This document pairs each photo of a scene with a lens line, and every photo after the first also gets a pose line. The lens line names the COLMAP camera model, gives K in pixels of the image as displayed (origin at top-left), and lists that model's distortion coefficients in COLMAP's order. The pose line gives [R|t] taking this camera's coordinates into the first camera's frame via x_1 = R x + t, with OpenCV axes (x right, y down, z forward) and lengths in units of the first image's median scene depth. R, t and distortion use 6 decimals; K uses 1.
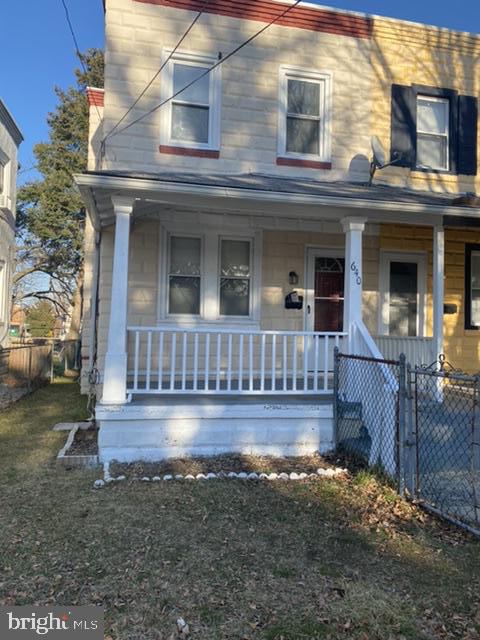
lens RADIAL K [[483.4, 0, 240.3], [0, 483.4, 316.5], [0, 0, 1]] dist [0.043862, -0.024760]
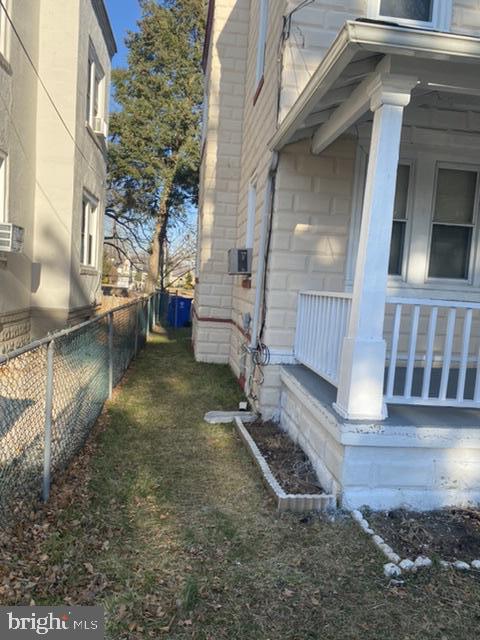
lens RADIAL K [[483.4, 0, 240.9], [0, 483.4, 322.2], [0, 0, 1]] dist [0.043862, -0.024760]
pose [[0.995247, 0.045090, -0.086319, -0.263491], [-0.035223, 0.993015, 0.112606, -0.008080], [0.090793, -0.109030, 0.989883, 0.264761]]
